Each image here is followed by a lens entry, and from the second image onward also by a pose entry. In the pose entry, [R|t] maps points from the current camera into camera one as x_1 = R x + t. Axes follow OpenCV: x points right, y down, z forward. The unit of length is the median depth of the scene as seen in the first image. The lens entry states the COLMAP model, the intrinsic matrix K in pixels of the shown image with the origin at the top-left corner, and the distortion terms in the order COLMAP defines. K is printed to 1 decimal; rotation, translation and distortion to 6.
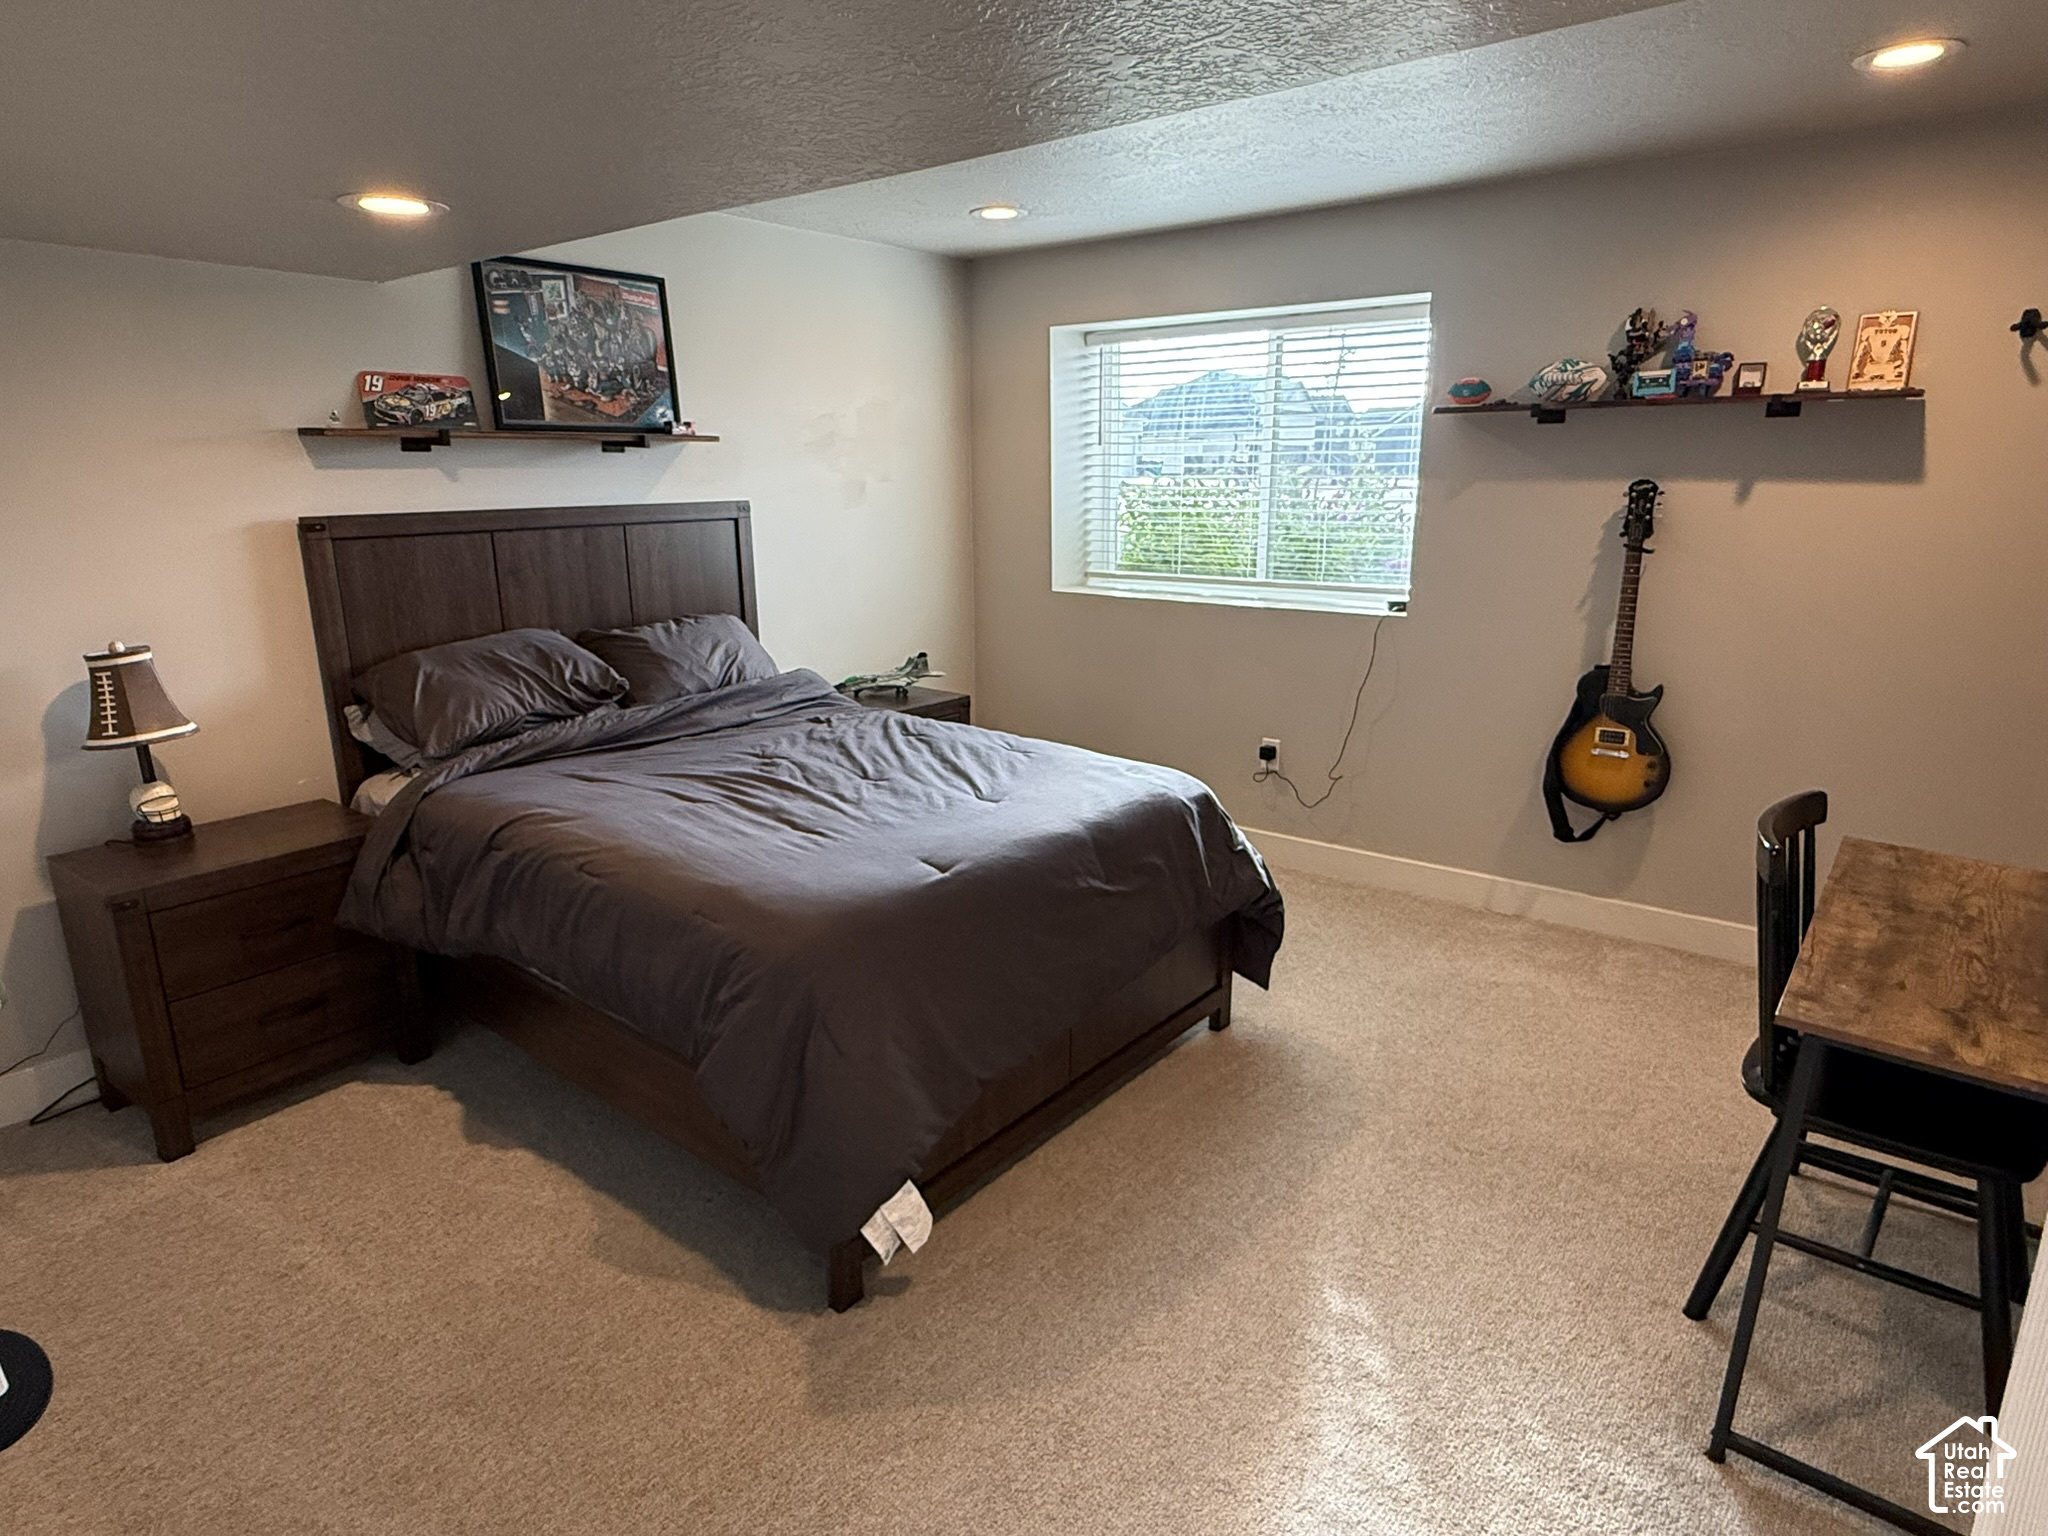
lens RADIAL K [[1183.5, 0, 1026.2], [0, 1183.5, 772.2], [0, 0, 1]] dist [-0.003941, 0.002009]
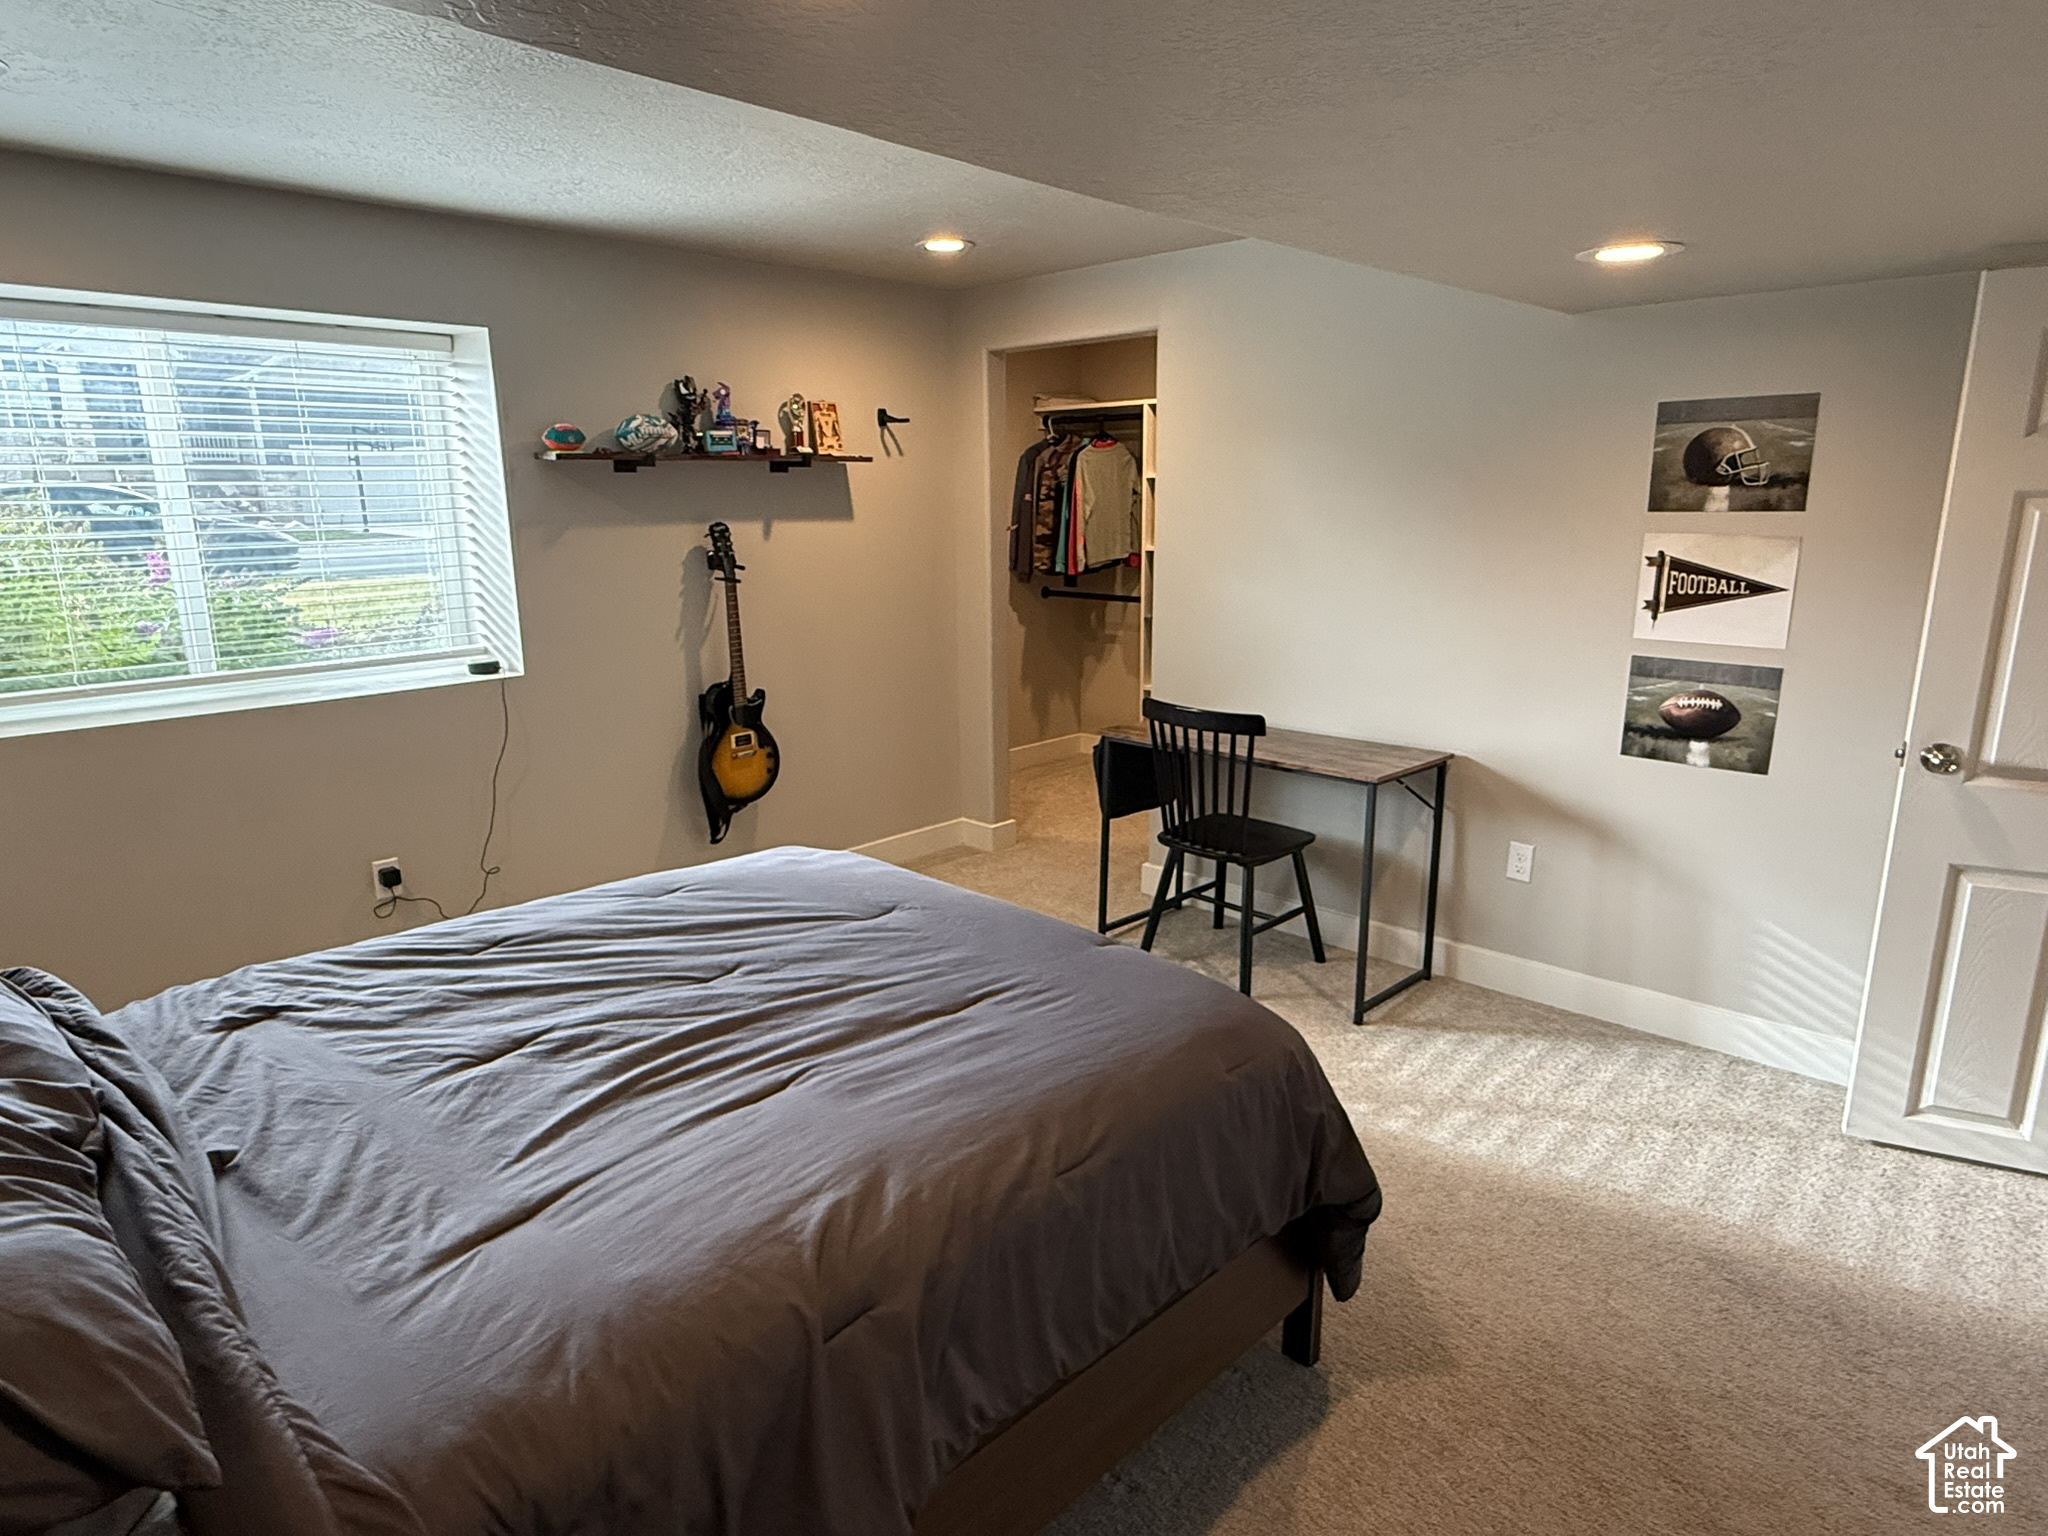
lens RADIAL K [[1183.5, 0, 1004.4], [0, 1183.5, 763.9], [0, 0, 1]] dist [-0.003941, 0.002009]
pose [[0.087278, -0.215912, 0.972504, -0.658160], [0.253909, 0.948809, 0.187863, -0.171442], [-0.963282, 0.230531, 0.137632, 0.632636]]
